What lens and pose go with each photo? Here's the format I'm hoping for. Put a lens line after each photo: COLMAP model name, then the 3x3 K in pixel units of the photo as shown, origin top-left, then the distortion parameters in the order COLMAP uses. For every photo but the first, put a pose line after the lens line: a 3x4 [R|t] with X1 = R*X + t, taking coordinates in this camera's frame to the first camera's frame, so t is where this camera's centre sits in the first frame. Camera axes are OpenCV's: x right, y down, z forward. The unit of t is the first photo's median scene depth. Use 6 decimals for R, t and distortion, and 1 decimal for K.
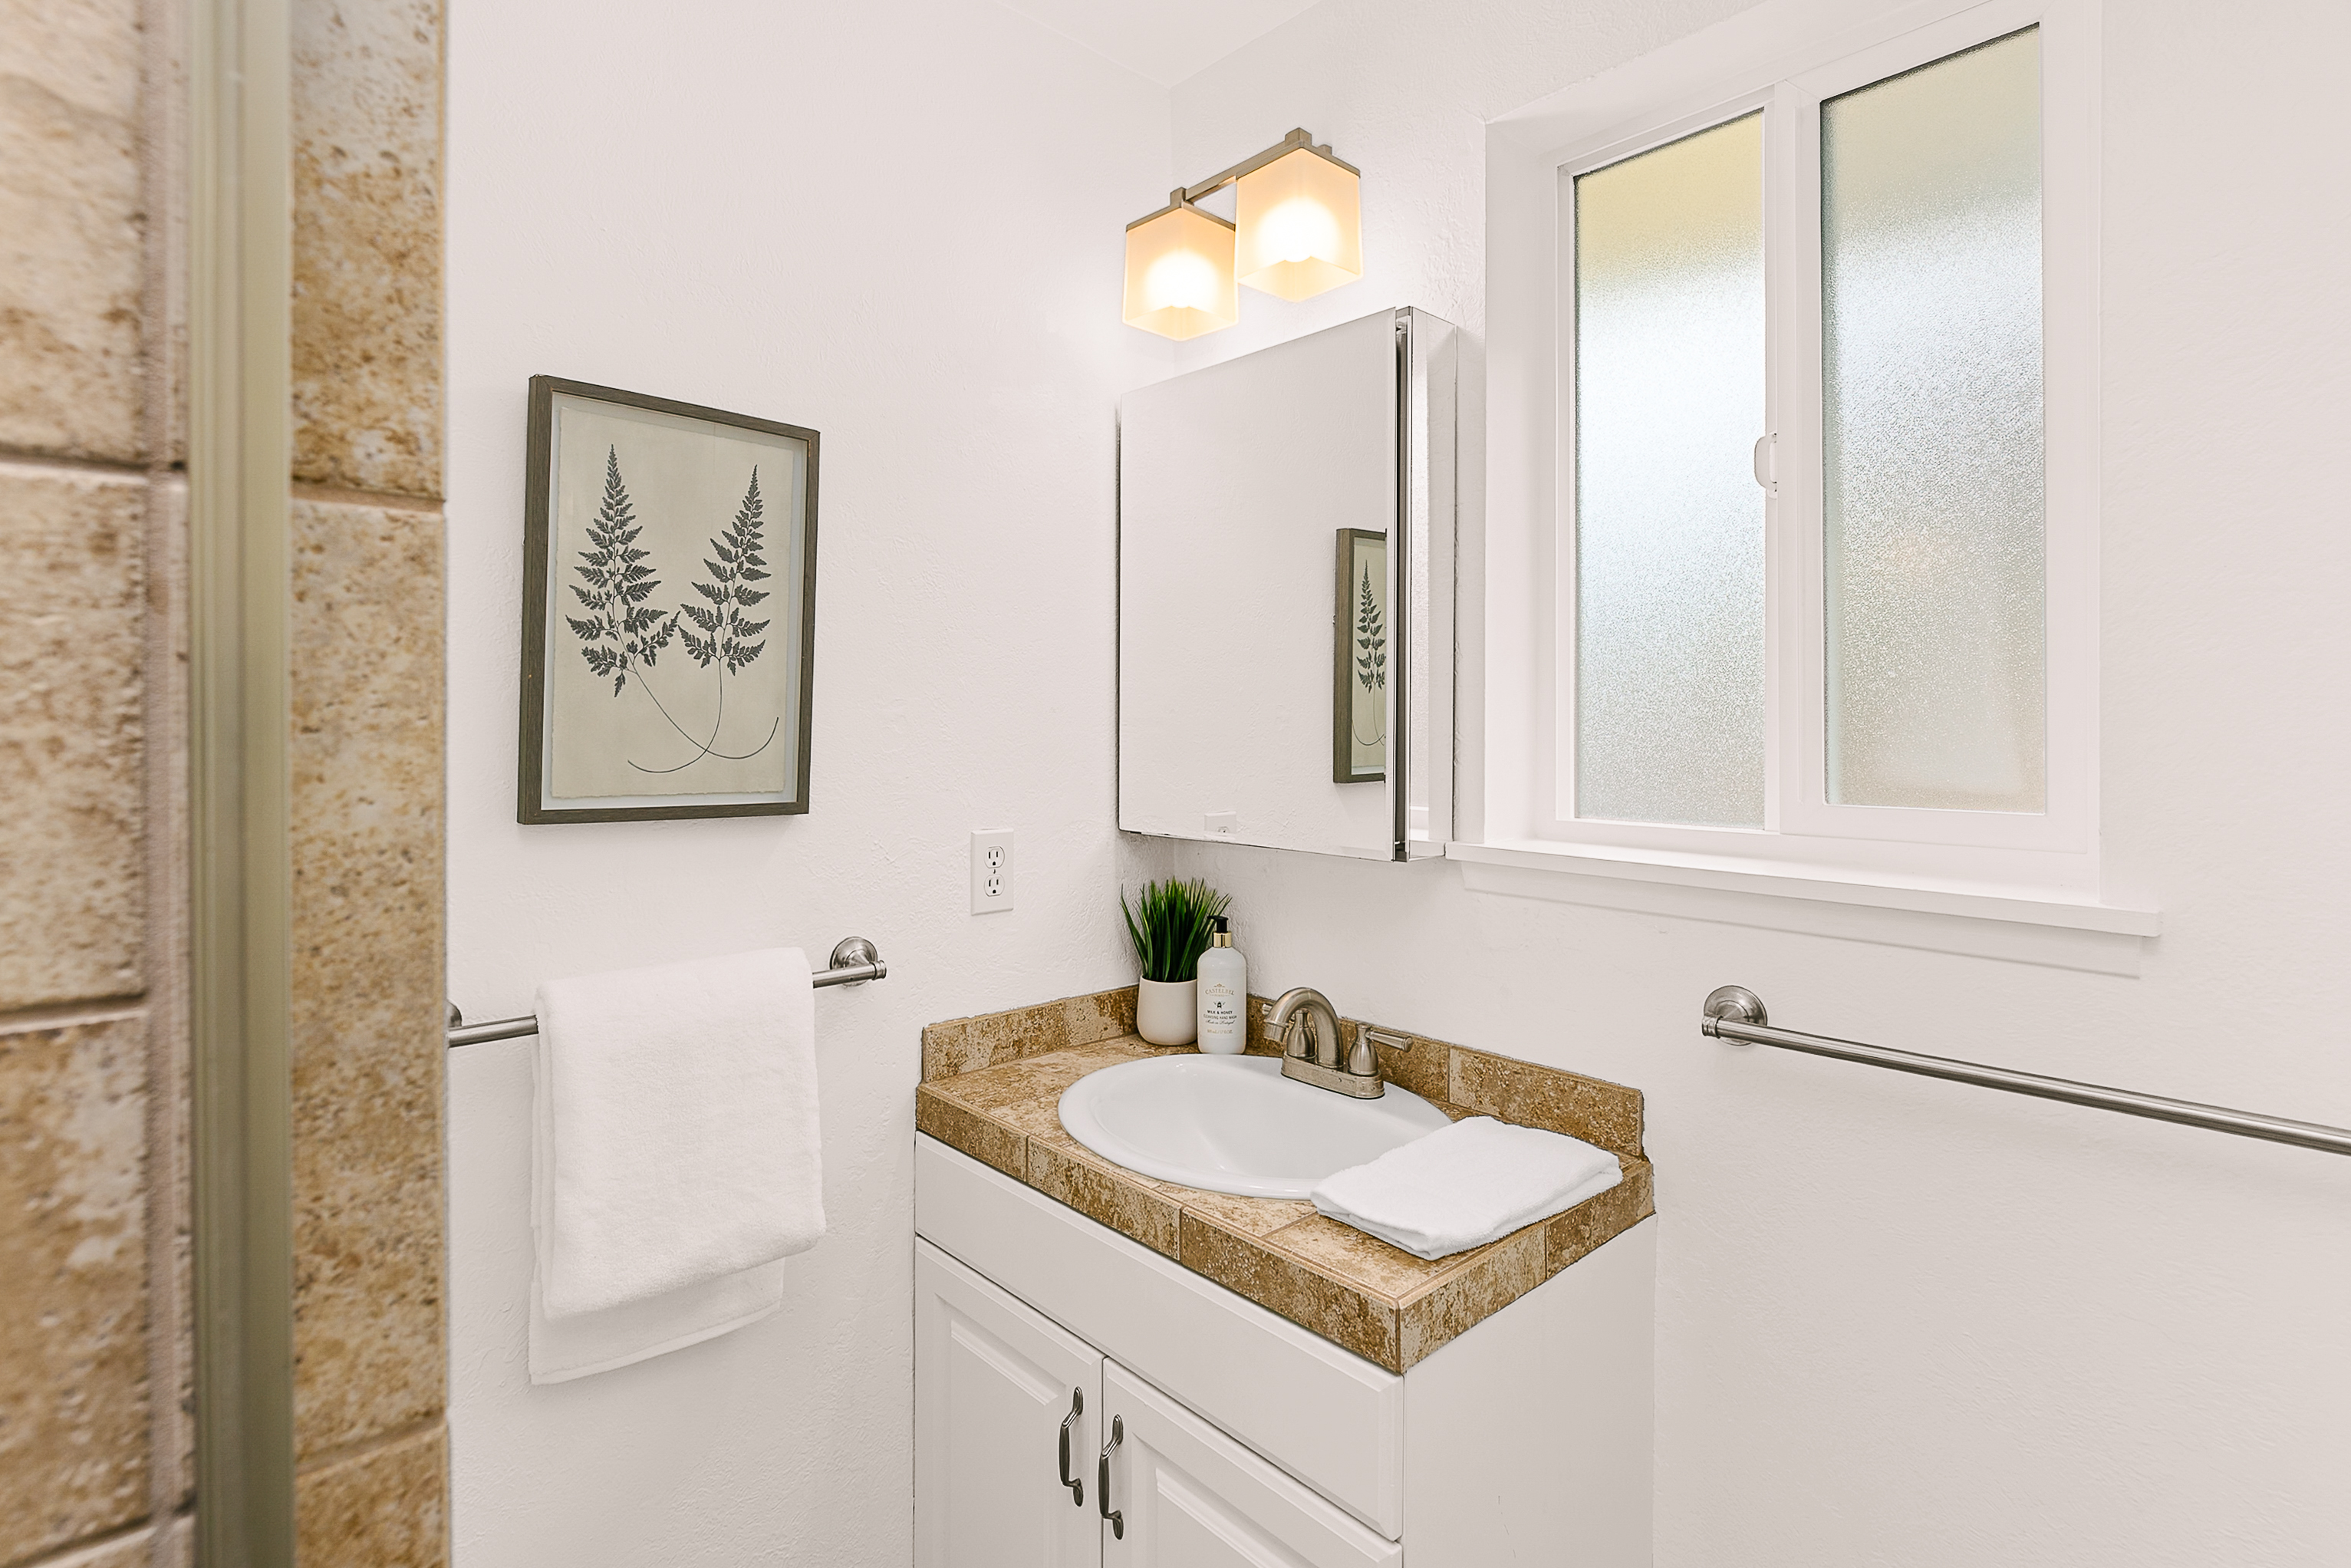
lens RADIAL K [[1122.5, 0, 1173.7], [0, 1122.5, 729.0], [0, 0, 1]] dist [-0.002728, -0.000150]
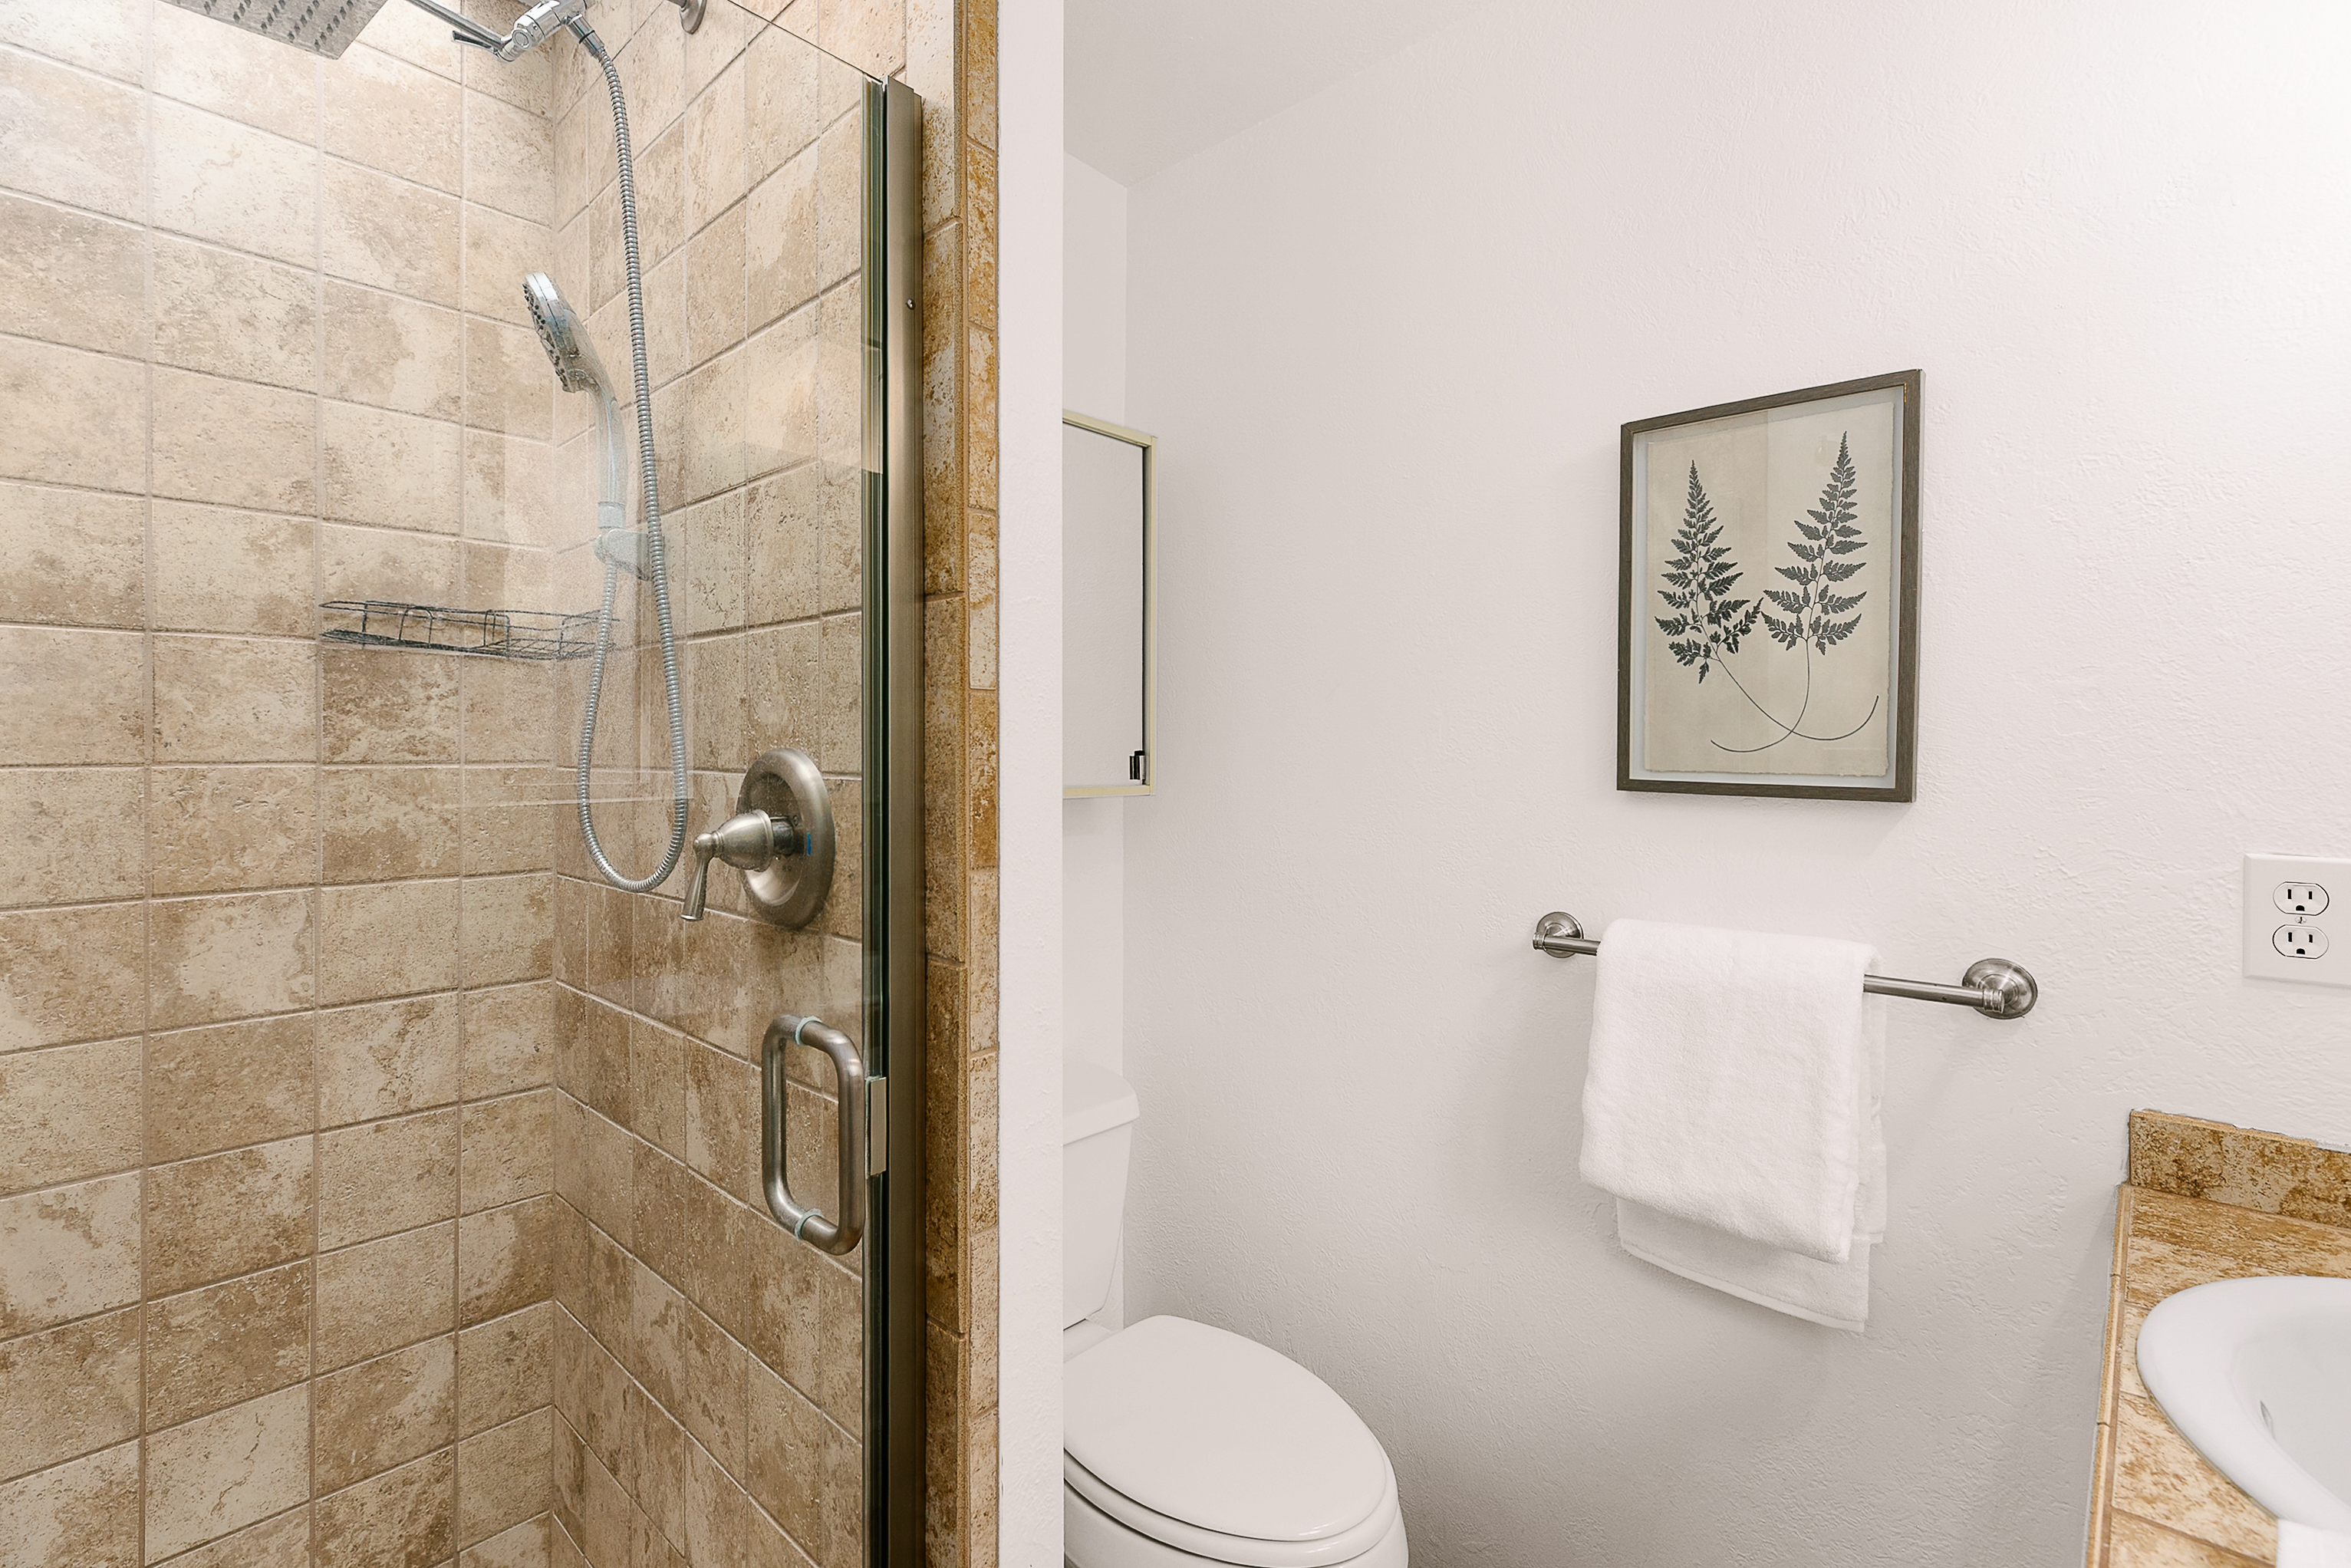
lens RADIAL K [[1066.5, 0, 1173.5], [0, 1066.5, 757.4], [0, 0, 1]] dist [-0.000211, -0.000008]
pose [[0.079414, 0.003741, -0.996835, 0.513054], [-0.007257, 0.999969, 0.003175, 0.044939], [0.996815, 0.006982, 0.079439, 0.381704]]
